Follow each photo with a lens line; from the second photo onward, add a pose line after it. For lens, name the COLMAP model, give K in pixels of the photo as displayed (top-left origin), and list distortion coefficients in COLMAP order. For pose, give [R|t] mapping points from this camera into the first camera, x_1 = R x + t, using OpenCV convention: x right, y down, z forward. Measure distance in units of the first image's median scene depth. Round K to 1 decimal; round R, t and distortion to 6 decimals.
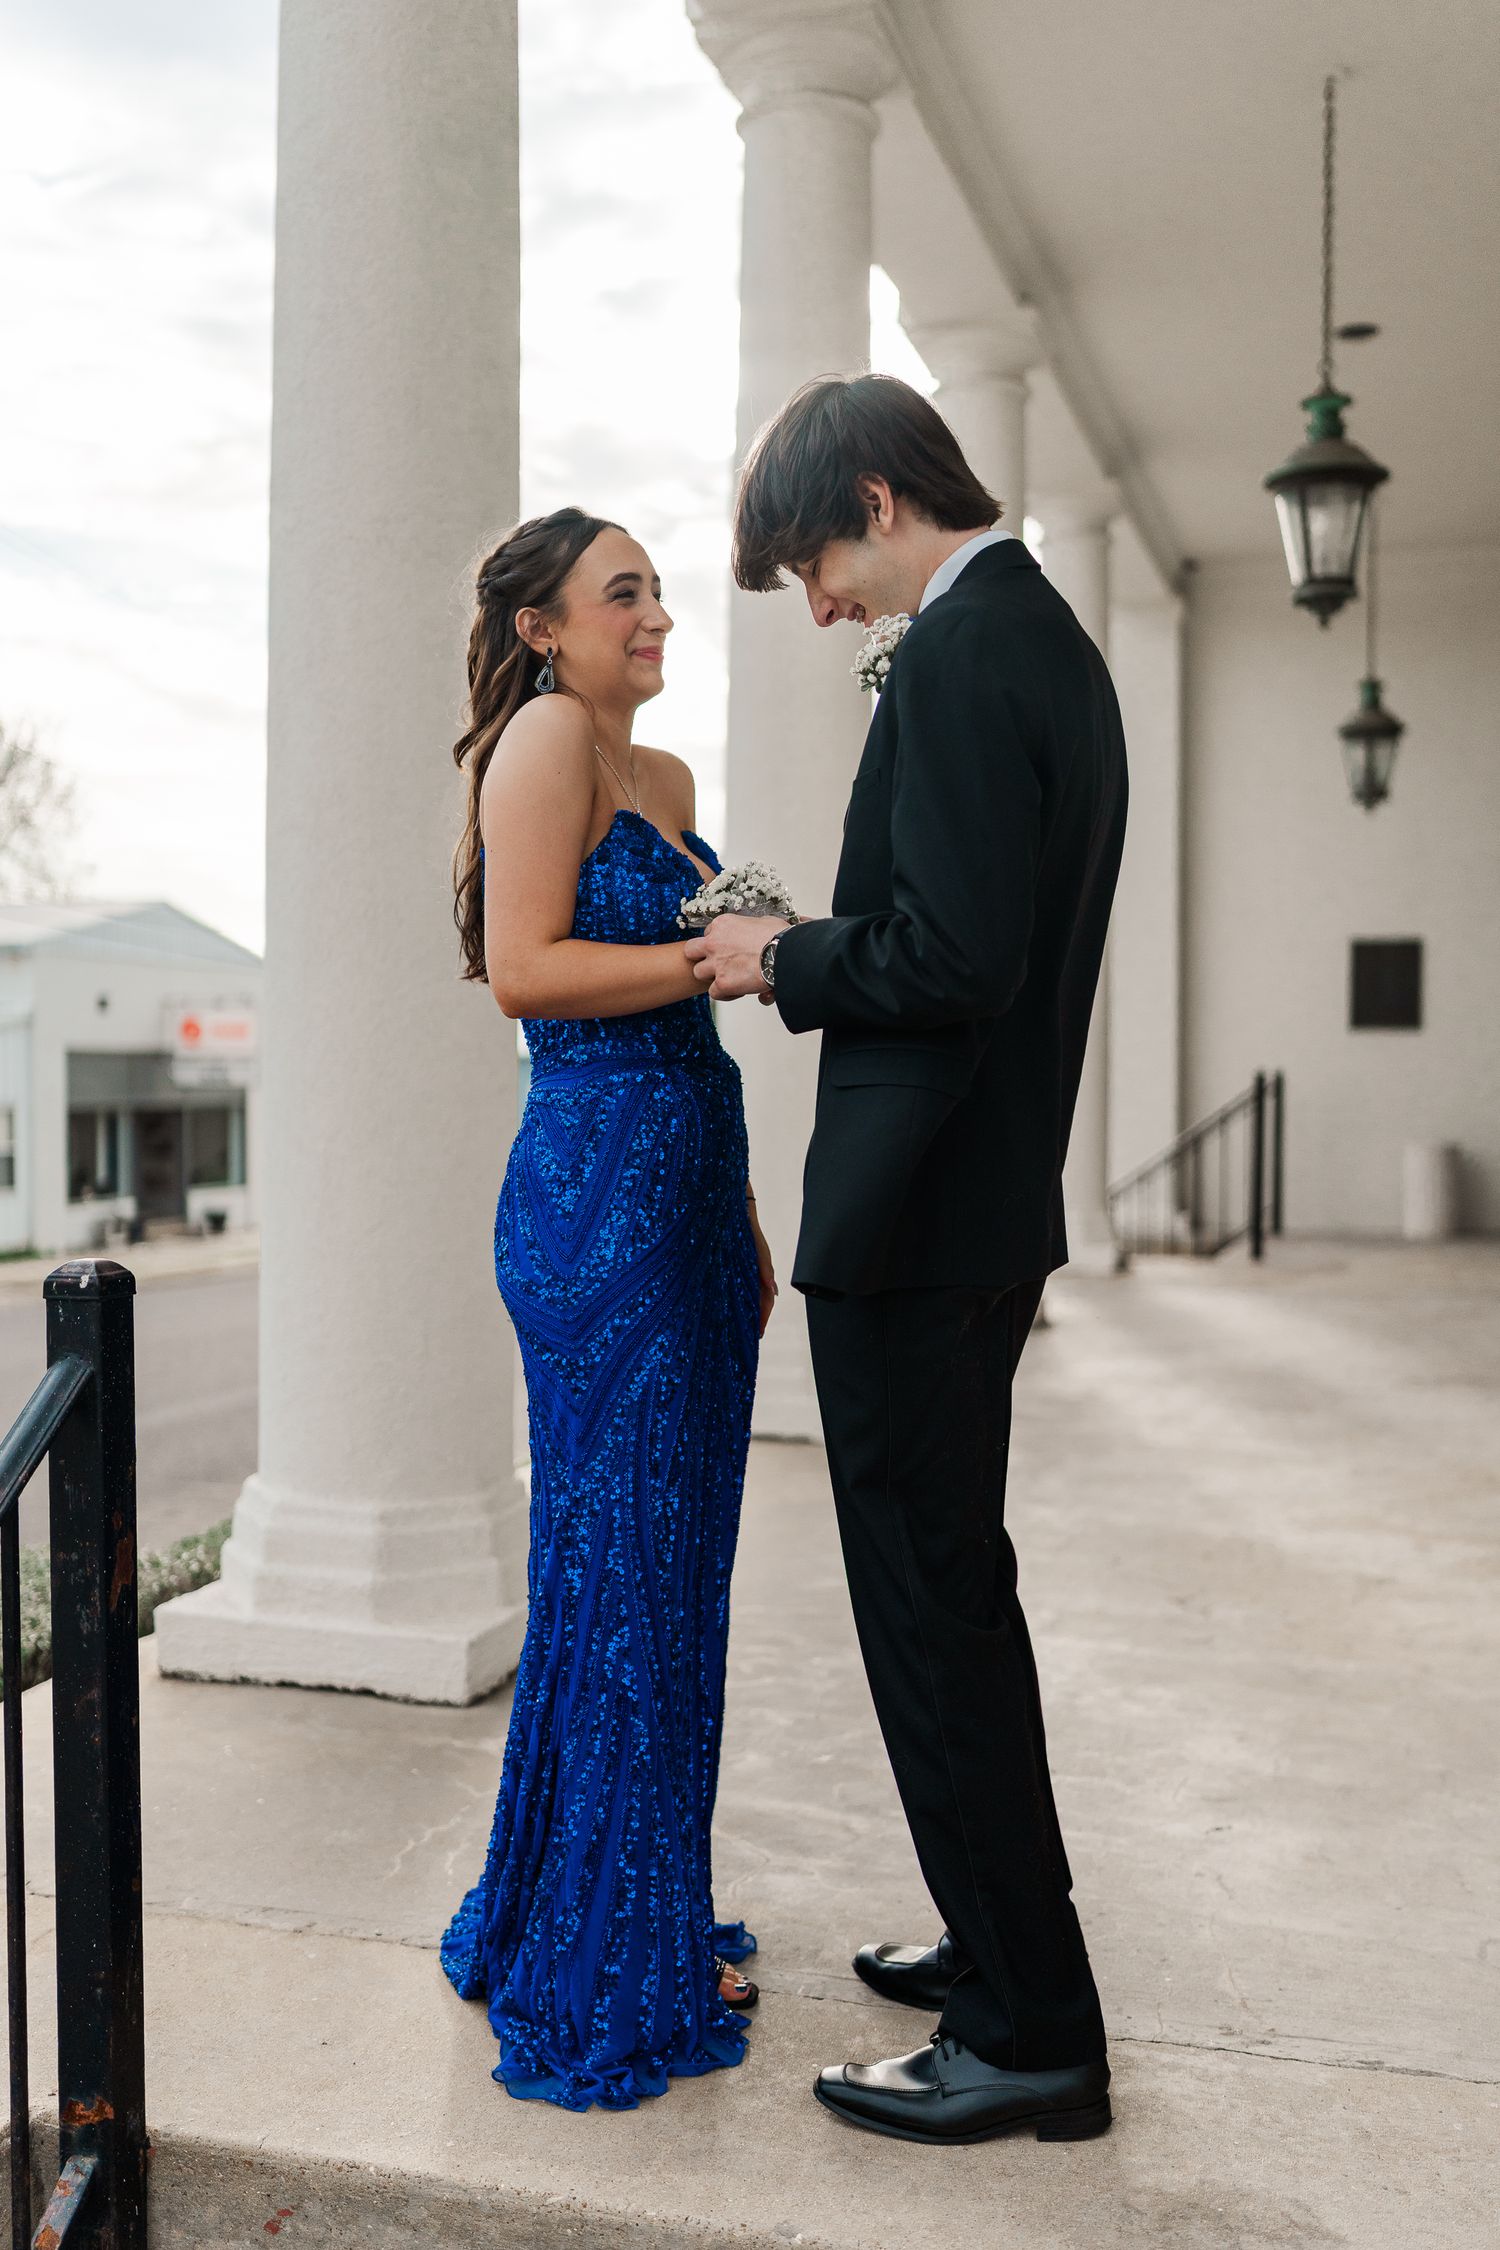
lens RADIAL K [[2156.6, 0, 746.5], [0, 2156.6, 1132.1], [0, 0, 1]] dist [0.002631, 0.008096]
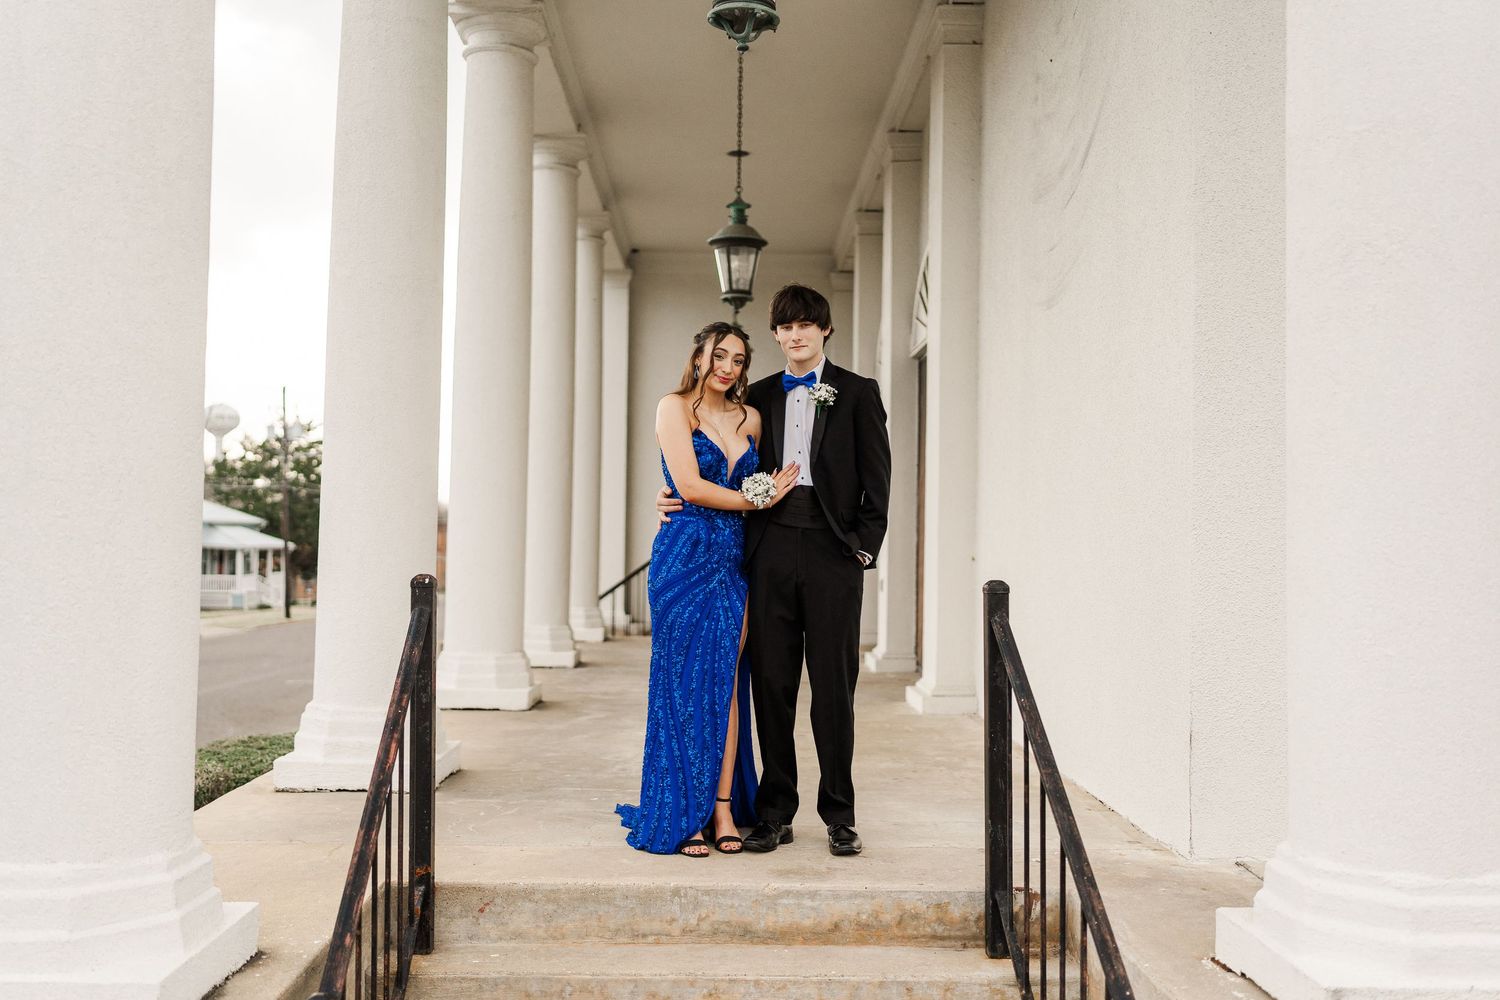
lens RADIAL K [[1430.0, 0, 750.0], [0, 1430.0, 500.0], [0, 0, 1]] dist [-0.002032, -0.003634]
pose [[0.948403, 0.020369, 0.316413, -0.150763], [-0.002787, 0.998431, -0.055920, 0.019999], [-0.317056, 0.052153, 0.946972, -0.289545]]
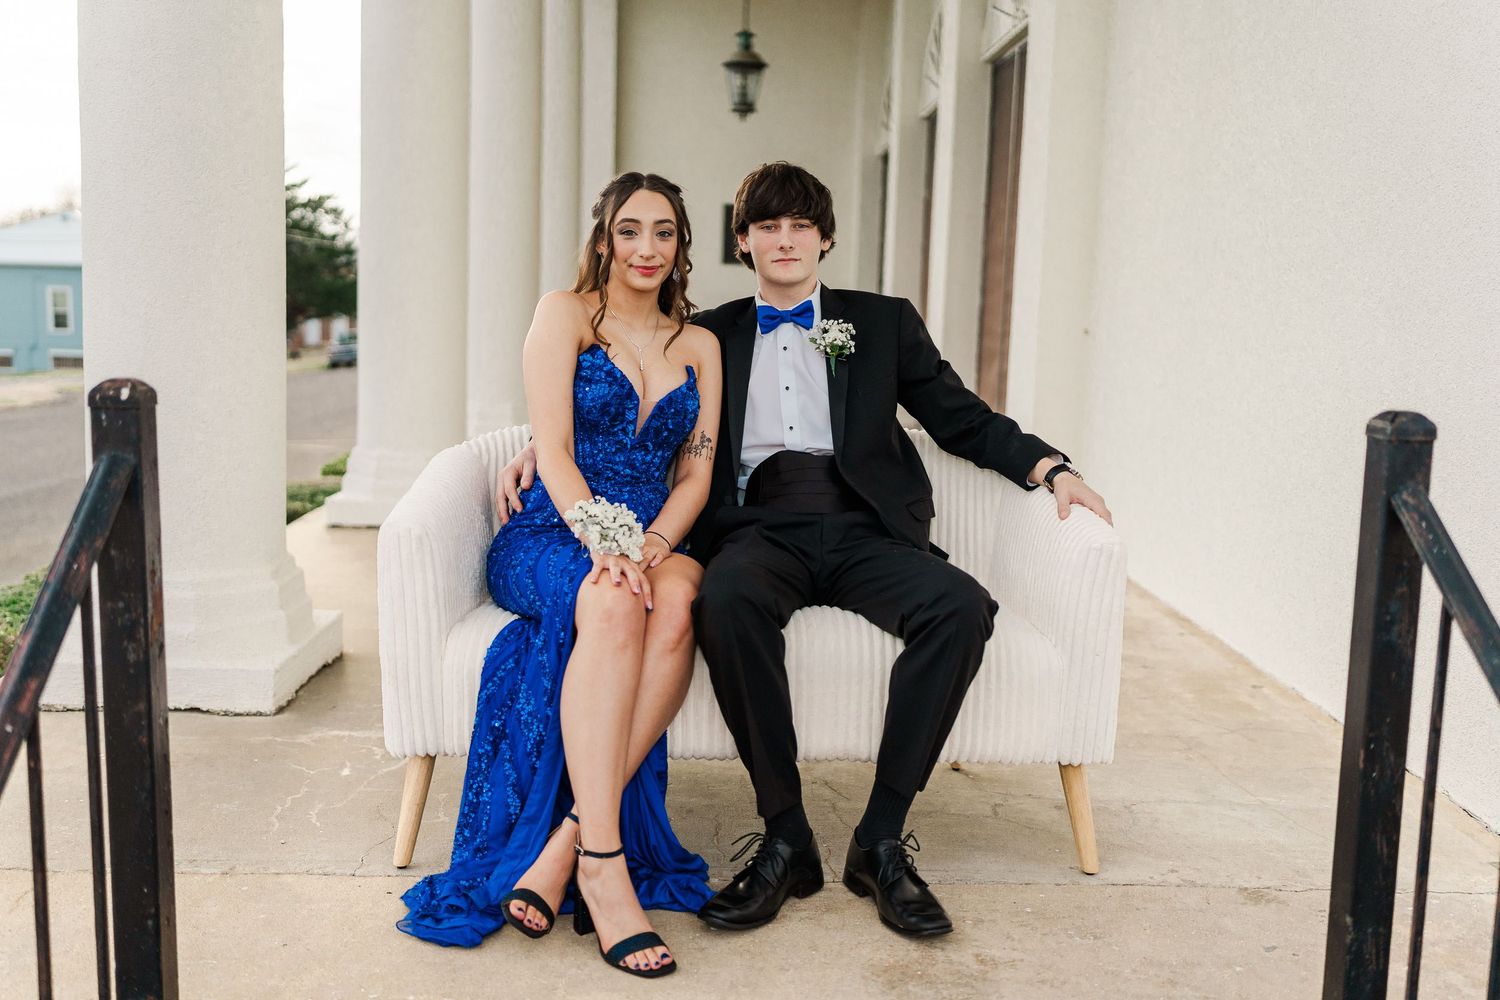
lens RADIAL K [[1430.0, 0, 750.0], [0, 1430.0, 500.0], [0, 0, 1]] dist [-0.002032, -0.003634]
pose [[0.946678, -0.019146, 0.321613, -0.068222], [-0.018466, 0.993368, 0.113489, 0.008574], [-0.321652, -0.113376, 0.940046, 0.021632]]
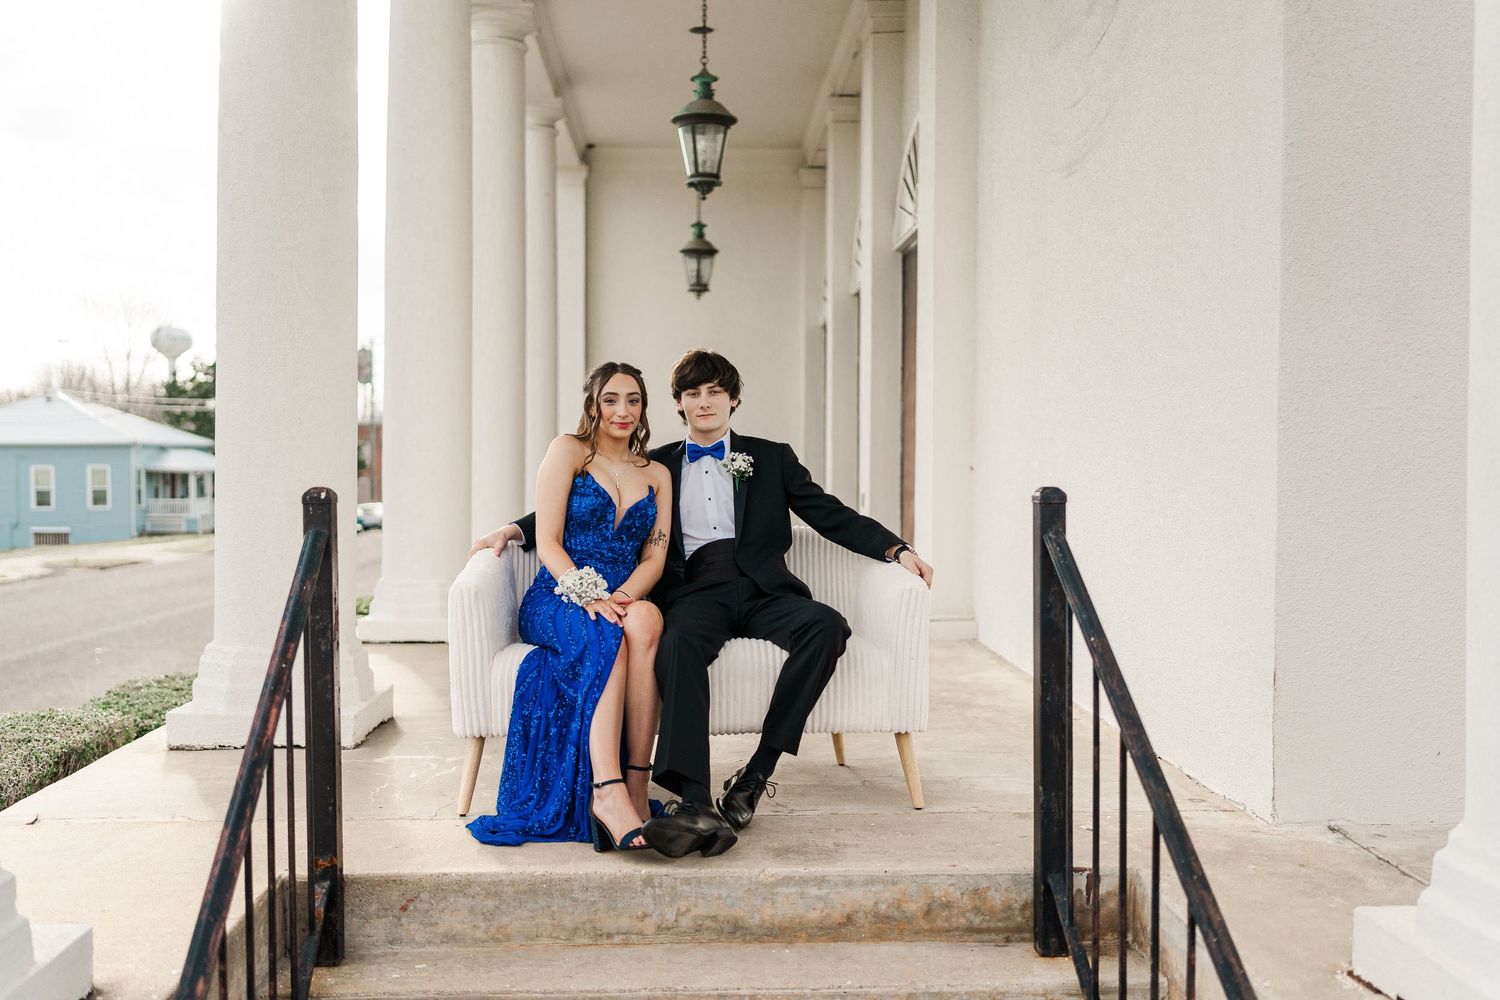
lens RADIAL K [[1430.0, 0, 750.0], [0, 1430.0, 500.0], [0, 0, 1]] dist [-0.002032, -0.003634]
pose [[0.939731, -0.008301, 0.341813, -0.118765], [0.008317, 0.999964, 0.001419, 0.022575], [-0.341812, 0.001509, 0.939767, -0.168825]]
